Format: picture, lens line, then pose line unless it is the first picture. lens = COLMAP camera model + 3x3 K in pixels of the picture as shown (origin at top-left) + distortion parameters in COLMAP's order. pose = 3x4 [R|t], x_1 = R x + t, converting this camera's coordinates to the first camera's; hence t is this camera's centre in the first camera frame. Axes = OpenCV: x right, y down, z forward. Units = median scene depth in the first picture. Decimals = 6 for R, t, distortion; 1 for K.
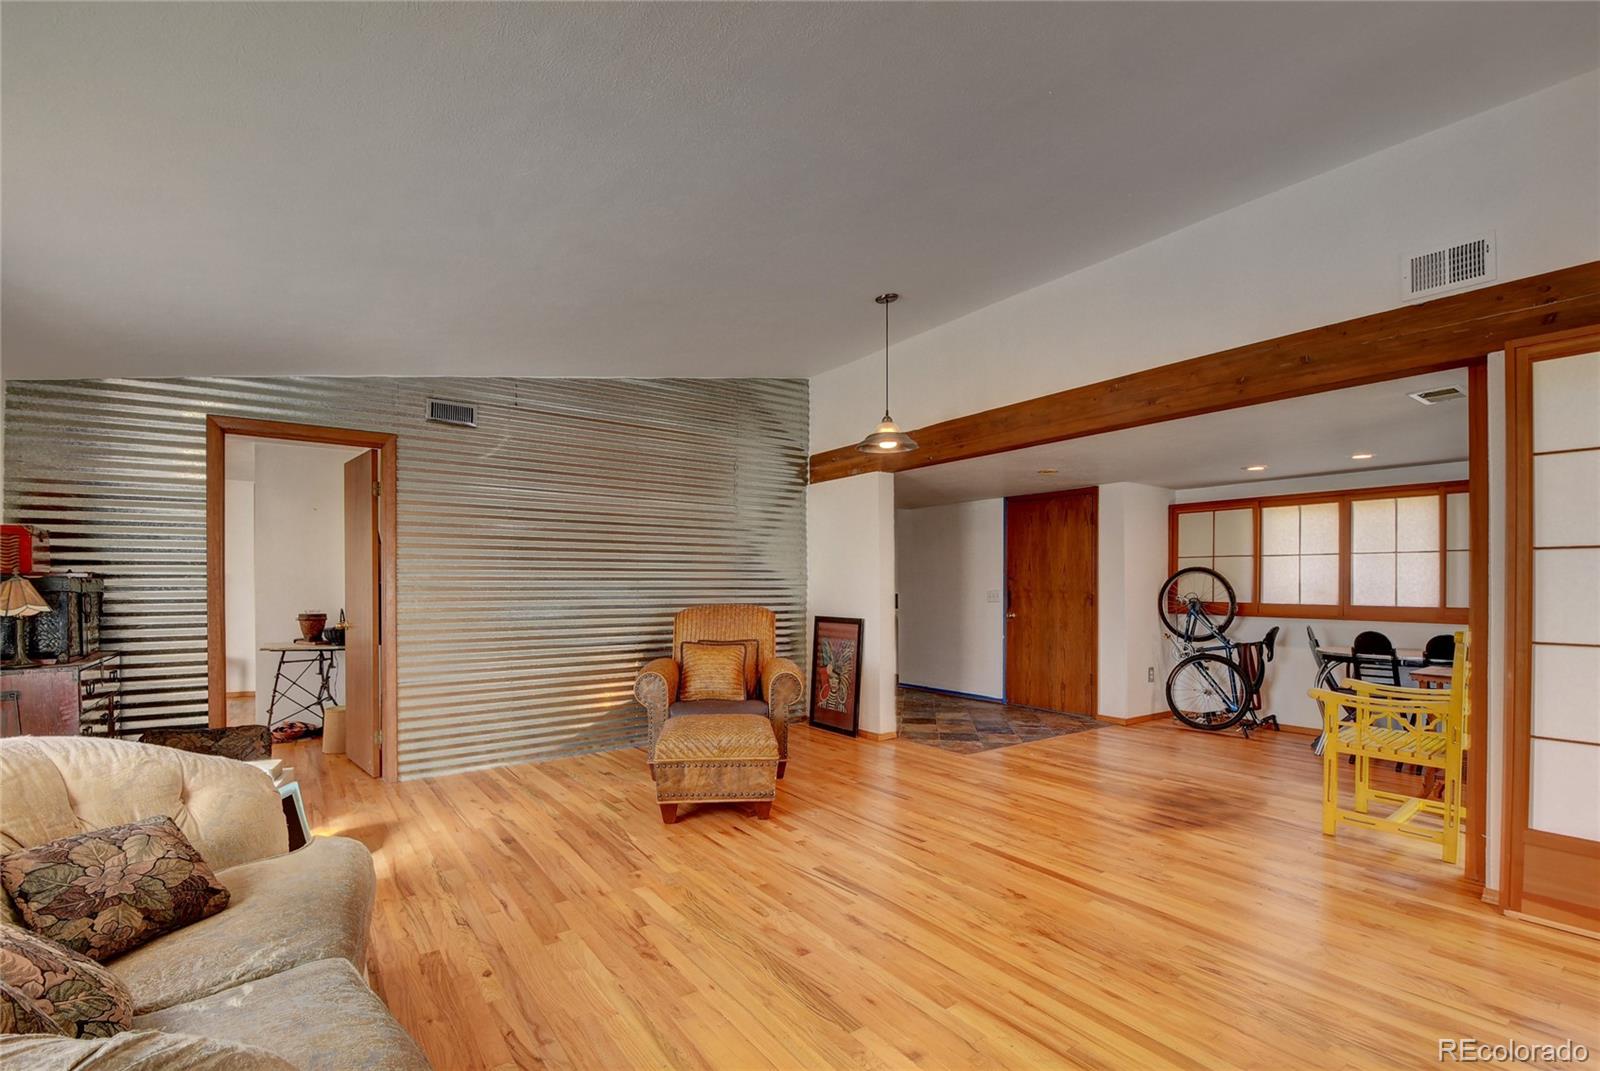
lens RADIAL K [[709.9, 0, 810.7], [0, 709.9, 584.8], [0, 0, 1]] dist [0.026160, -0.029927]
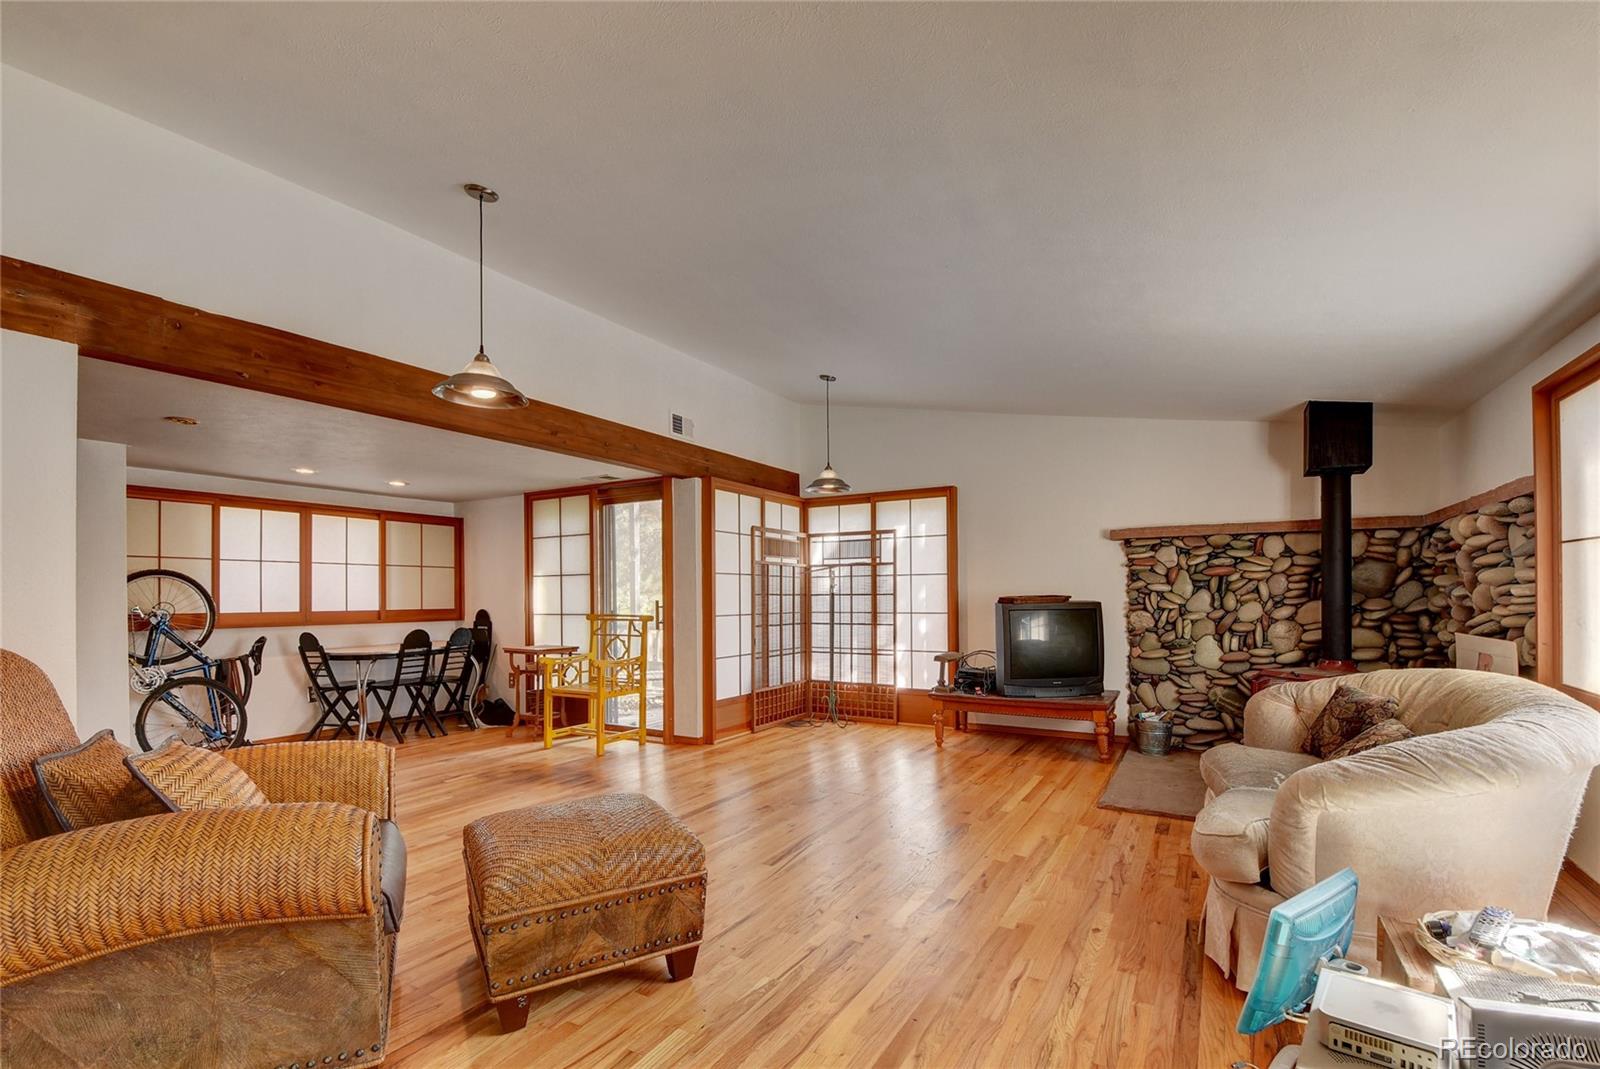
lens RADIAL K [[709.9, 0, 810.7], [0, 709.9, 583.8], [0, 0, 1]] dist [0.026160, -0.029927]
pose [[-0.395779, 0.012471, 0.918261, -0.478075], [0.001974, 0.999917, -0.012729, 0.002564], [-0.918344, -0.003225, -0.395771, 0.674218]]
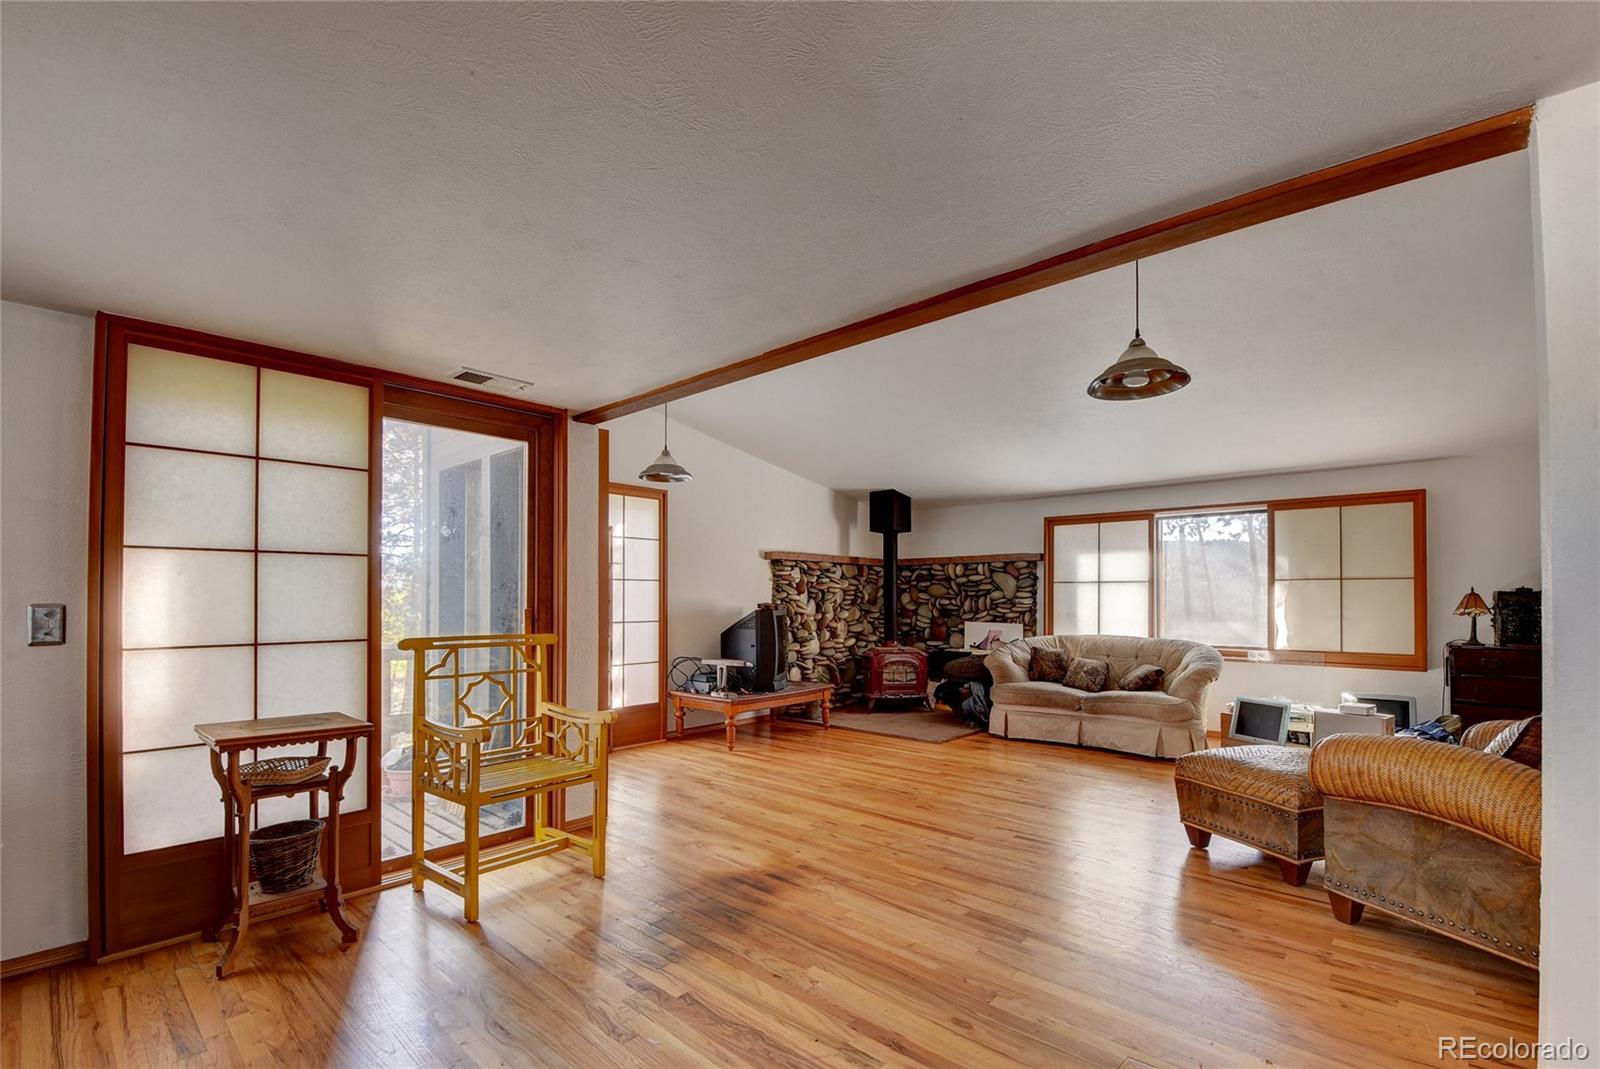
lens RADIAL K [[709.9, 0, 810.7], [0, 709.9, 583.8], [0, 0, 1]] dist [0.026160, -0.029927]
pose [[-0.979039, -0.006275, -0.203577, 0.370322], [-0.000146, 0.999547, -0.030107, 0.009608], [0.203674, -0.029446, -0.978596, 1.088579]]
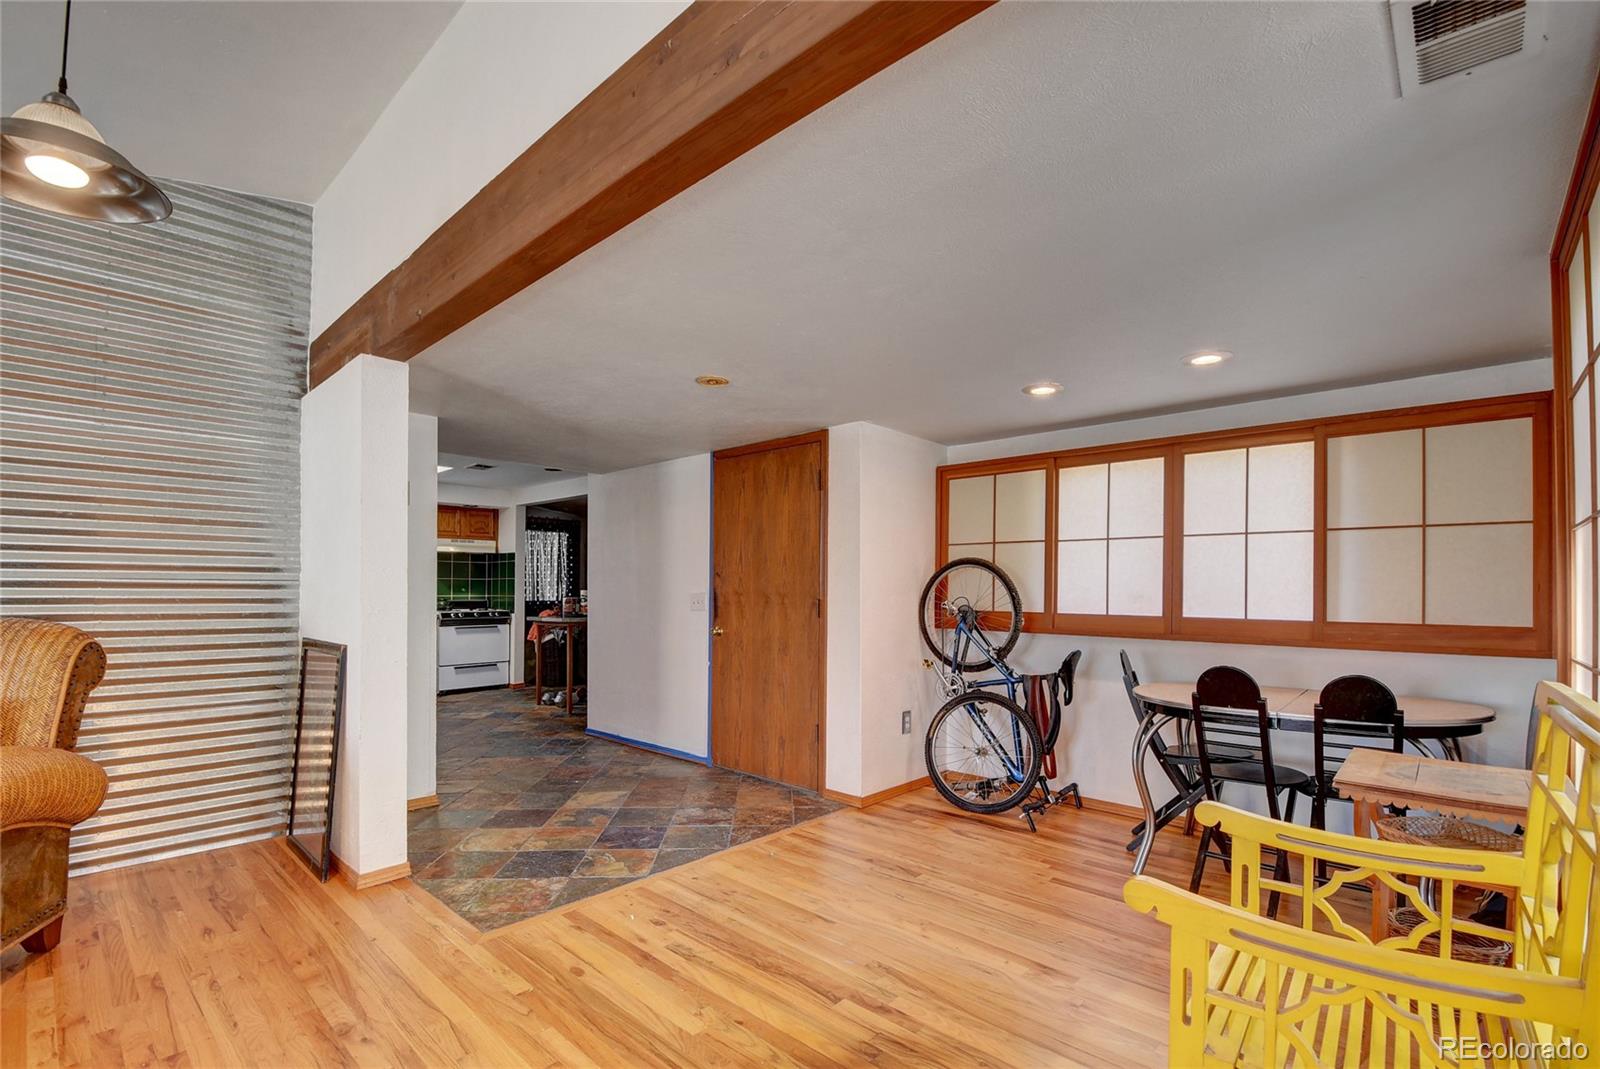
lens RADIAL K [[711.3, 0, 810.4], [0, 711.3, 580.9], [0, 0, 1]] dist [0.012082, -0.015328]
pose [[0.980156, 0.008271, 0.198055, 0.278506], [-0.005615, 0.999887, -0.013967, 0.006511], [-0.198148, 0.012578, 0.980091, 0.402833]]
